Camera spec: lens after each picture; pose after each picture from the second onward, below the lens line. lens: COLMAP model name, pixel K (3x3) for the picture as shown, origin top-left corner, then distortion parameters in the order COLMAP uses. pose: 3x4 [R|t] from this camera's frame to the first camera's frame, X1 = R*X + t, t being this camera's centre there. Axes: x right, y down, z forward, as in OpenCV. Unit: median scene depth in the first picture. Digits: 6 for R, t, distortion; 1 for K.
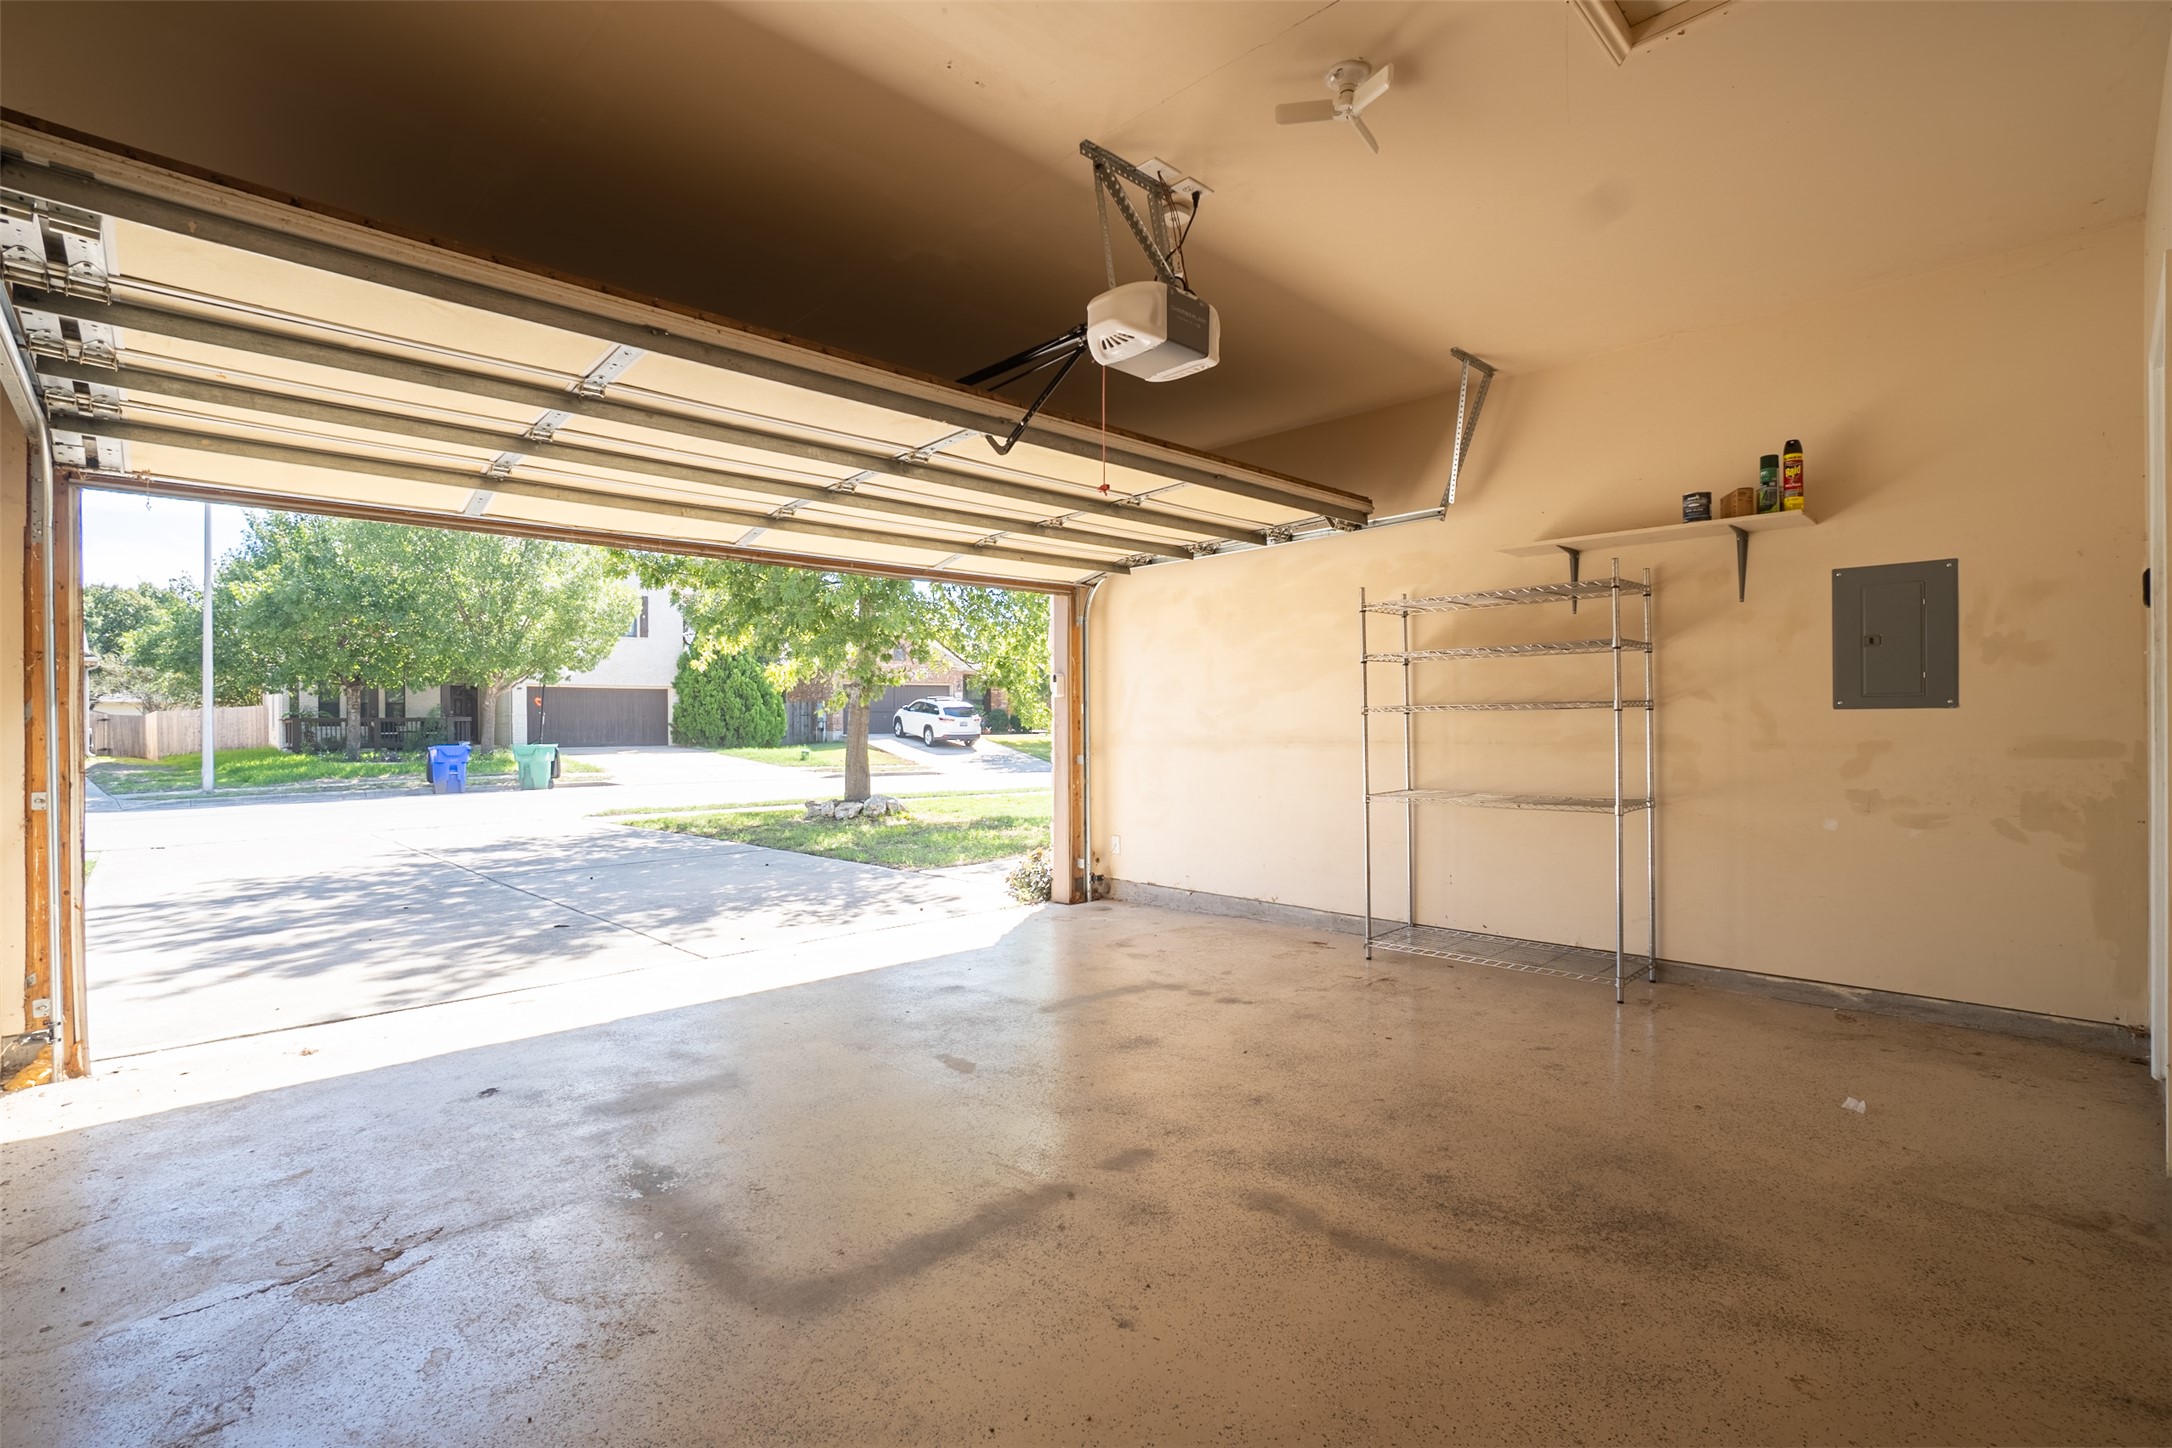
lens RADIAL K [[1022.5, 0, 1090.7], [0, 1022.5, 719.9], [0, 0, 1]] dist [-0.056131, 0.023528]
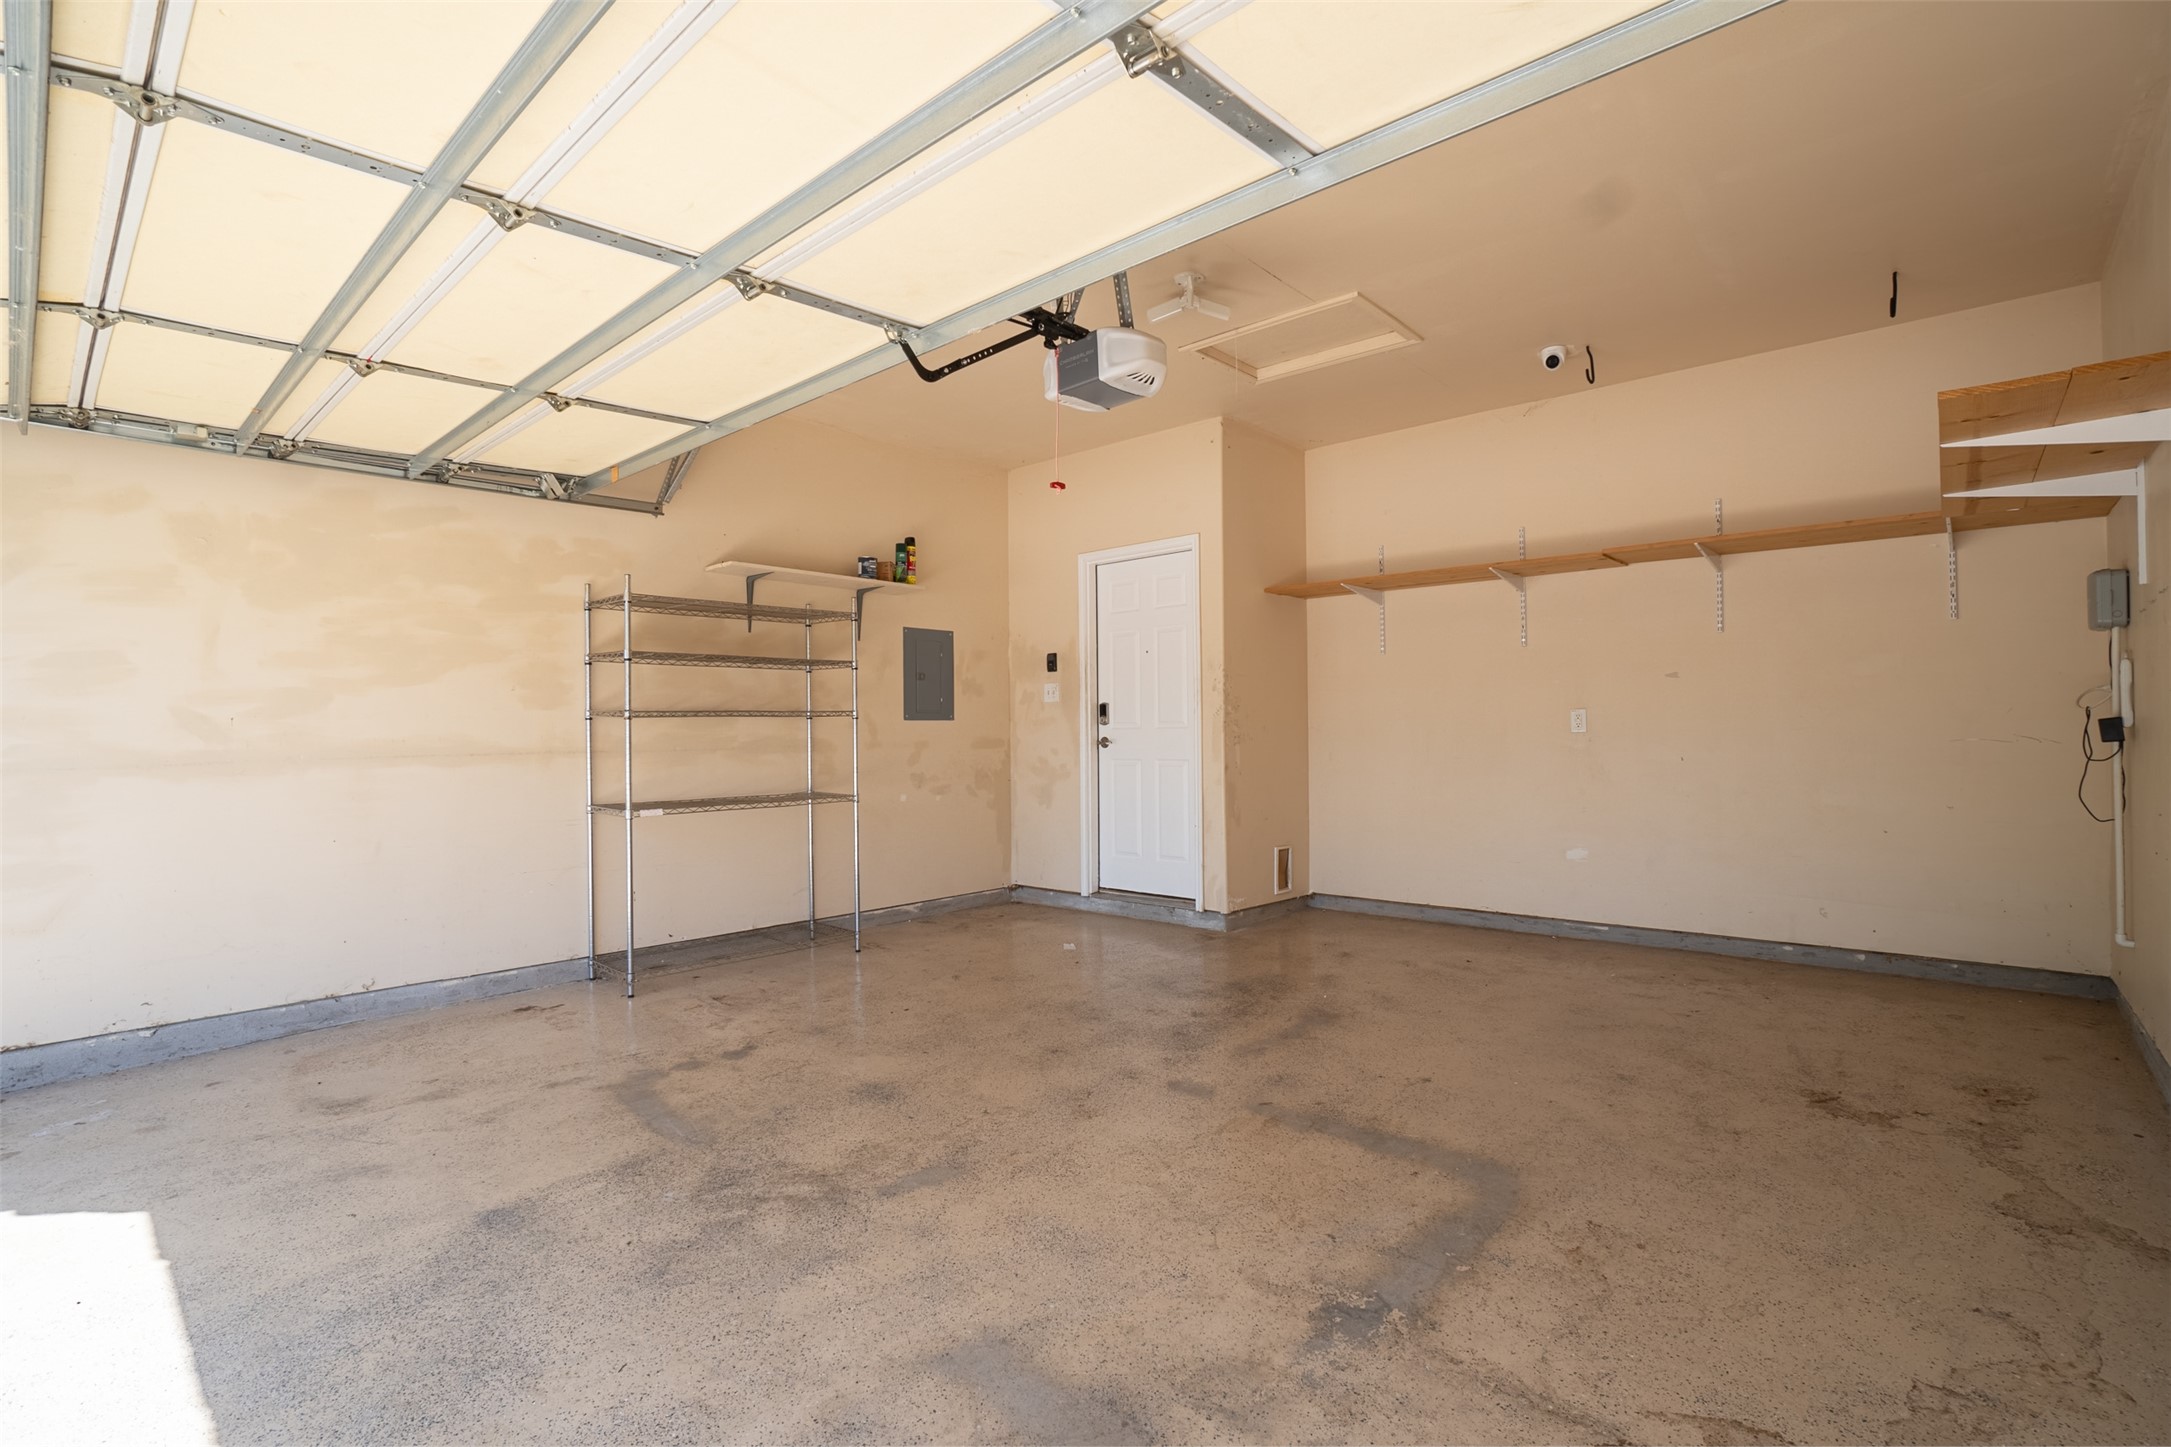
lens RADIAL K [[1022.0, 0, 1090.2], [0, 1022.0, 719.4], [0, 0, 1]] dist [-0.056131, 0.023528]
pose [[-0.090659, 0.018667, 0.995707, -0.825333], [0.006872, 0.999812, -0.018119, 0.018002], [-0.995858, 0.005199, -0.090770, 0.887159]]
